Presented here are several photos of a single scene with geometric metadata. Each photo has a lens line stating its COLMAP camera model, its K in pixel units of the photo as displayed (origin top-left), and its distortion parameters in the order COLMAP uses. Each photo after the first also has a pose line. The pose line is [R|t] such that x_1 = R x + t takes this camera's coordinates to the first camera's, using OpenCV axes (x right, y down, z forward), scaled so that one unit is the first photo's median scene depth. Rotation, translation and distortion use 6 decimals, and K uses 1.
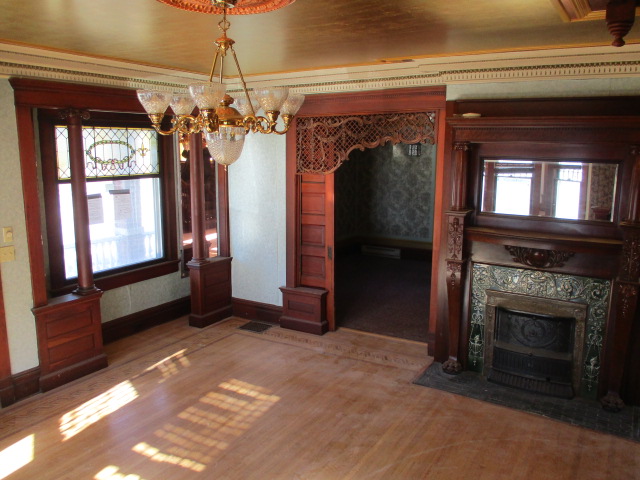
lens RADIAL K [[531.9, 0, 318.6], [0, 531.9, 231.9], [0, 0, 1]] dist [-0.032125, 0.012835]
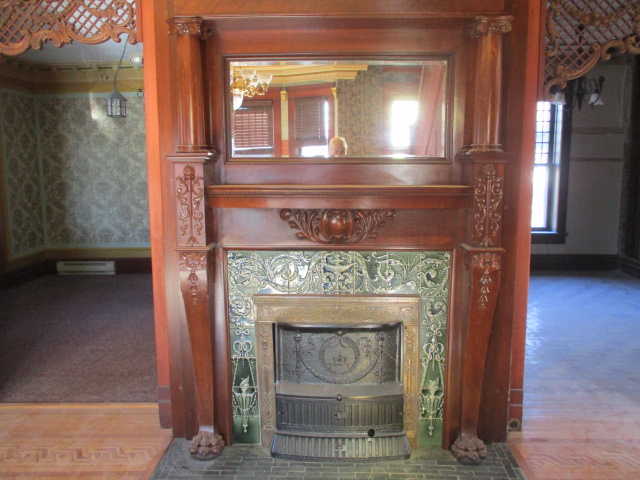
lens RADIAL K [[531.9, 0, 322.8], [0, 531.9, 233.9], [0, 0, 1]] dist [-0.032125, 0.012835]
pose [[0.870680, -0.079720, 0.485346, 0.107025], [0.093907, 0.995569, -0.004937, 0.050976], [-0.482801, 0.049876, 0.874308, 0.447516]]
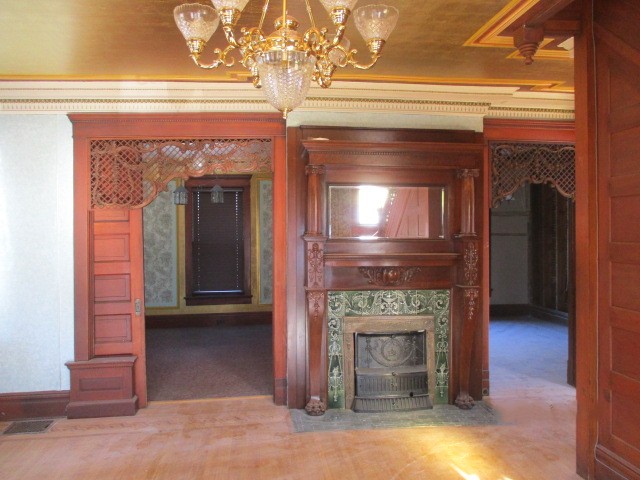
lens RADIAL K [[534.7, 0, 317.7], [0, 534.7, 233.9], [0, 0, 1]] dist [-0.032266, 0.011666]
pose [[0.787108, -0.014271, 0.616650, -0.308224], [0.111974, 0.986427, -0.120098, 0.067404], [-0.606566, 0.163579, 0.778023, 0.225894]]
